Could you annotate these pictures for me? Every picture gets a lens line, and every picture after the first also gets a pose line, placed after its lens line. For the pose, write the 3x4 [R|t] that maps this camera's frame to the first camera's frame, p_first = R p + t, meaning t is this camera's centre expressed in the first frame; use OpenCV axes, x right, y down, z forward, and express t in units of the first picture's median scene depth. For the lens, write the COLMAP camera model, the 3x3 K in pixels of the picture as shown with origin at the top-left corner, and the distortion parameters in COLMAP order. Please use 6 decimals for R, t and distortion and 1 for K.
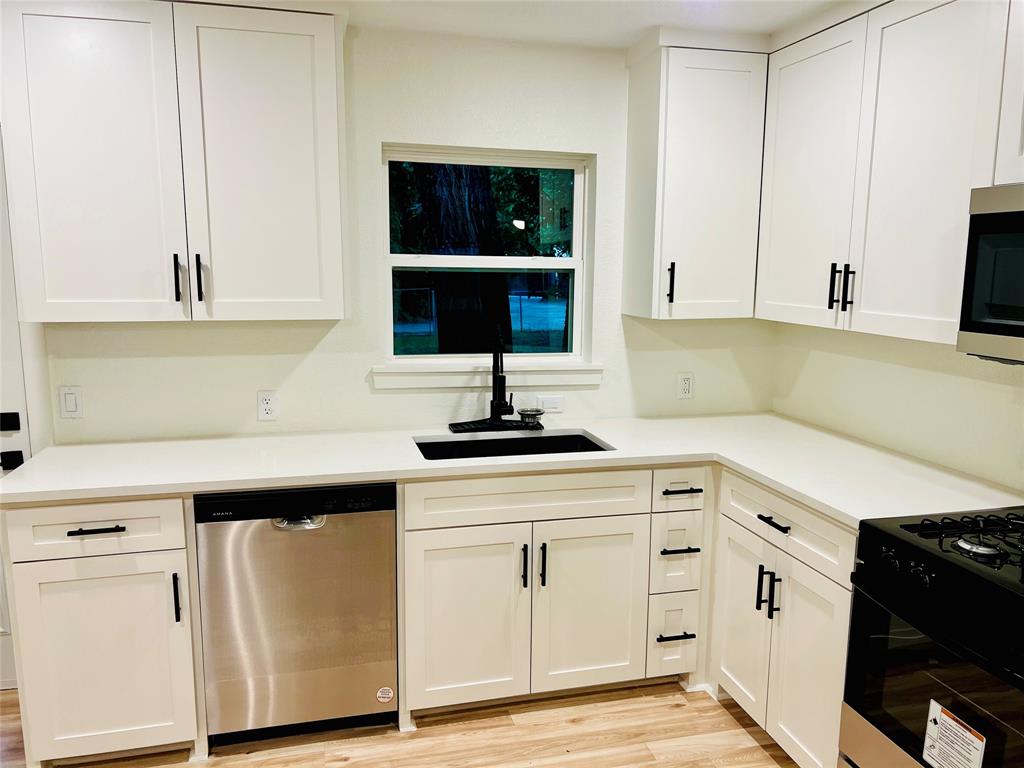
lens RADIAL K [[760.9, 0, 512.0], [0, 760.9, 384.0], [0, 0, 1]] dist [0.064619, -0.122507]
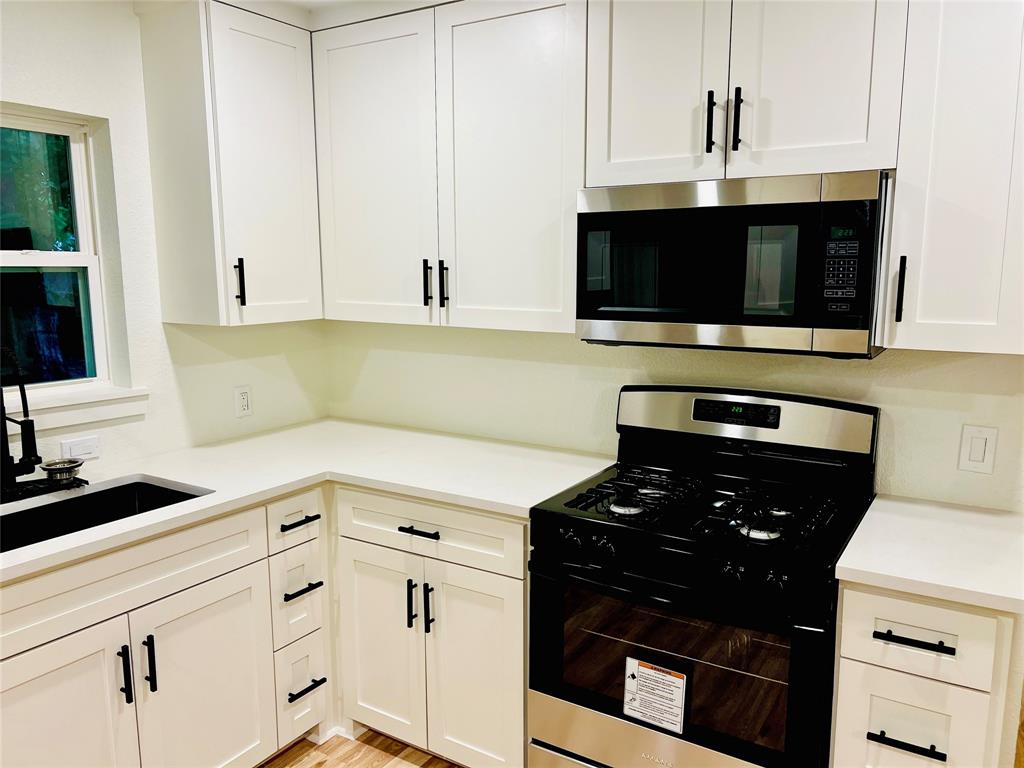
lens RADIAL K [[760.9, 0, 512.0], [0, 760.9, 384.0], [0, 0, 1]] dist [0.064619, -0.122507]
pose [[0.720354, -0.112196, 0.684472, -0.180840], [0.112559, 0.992659, 0.044253, -0.026689], [-0.684412, 0.045166, 0.727695, 0.197965]]
